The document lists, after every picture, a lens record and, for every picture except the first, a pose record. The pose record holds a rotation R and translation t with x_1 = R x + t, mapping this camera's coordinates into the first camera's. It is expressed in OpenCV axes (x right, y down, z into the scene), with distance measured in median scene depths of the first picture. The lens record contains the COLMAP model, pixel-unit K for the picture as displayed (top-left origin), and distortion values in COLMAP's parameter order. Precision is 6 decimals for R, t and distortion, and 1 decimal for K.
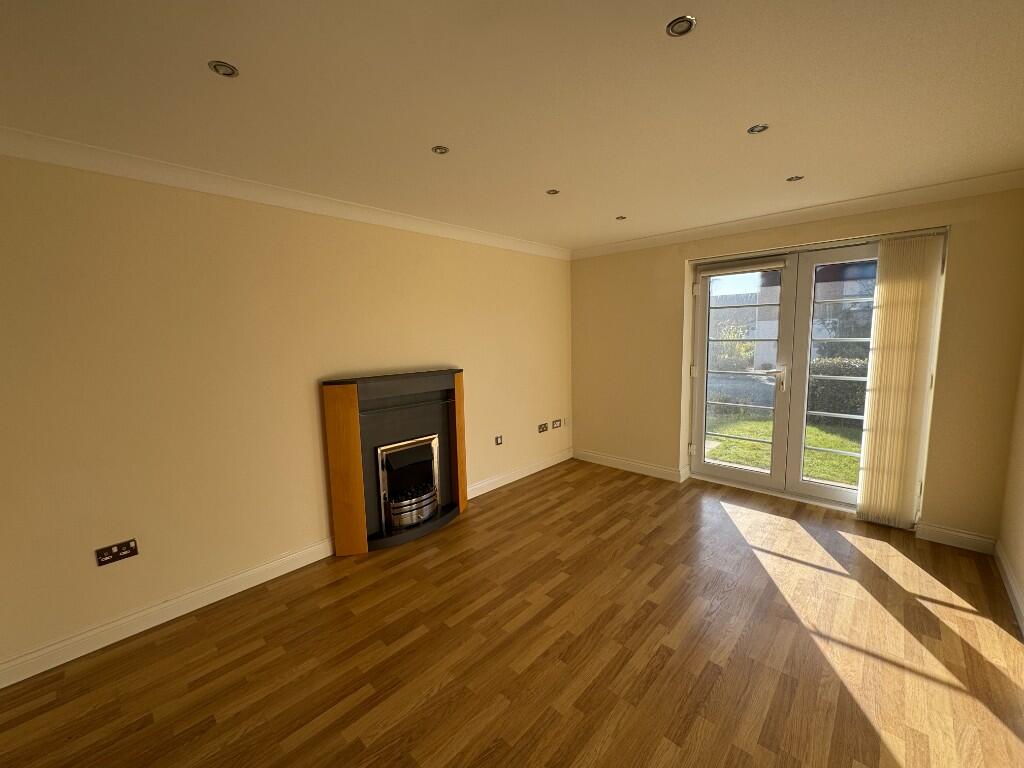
lens RADIAL K [[412.1, 0, 510.9], [0, 412.1, 382.7], [0, 0, 1]] dist [-0.007861, 0.001469]
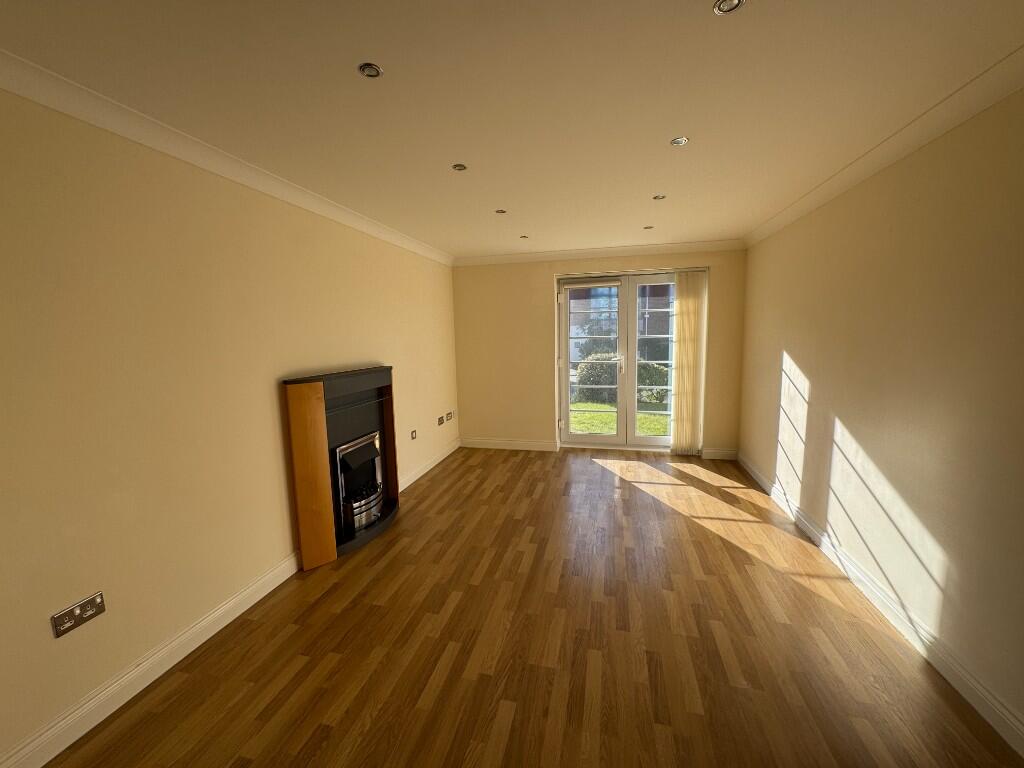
lens RADIAL K [[412.1, 0, 513.8], [0, 412.1, 382.7], [0, 0, 1]] dist [-0.007861, 0.001469]
pose [[0.864477, -0.057341, 0.499390, -0.465515], [0.063634, 0.997963, 0.004435, 0.028959], [-0.498628, 0.027944, 0.866366, -0.040547]]
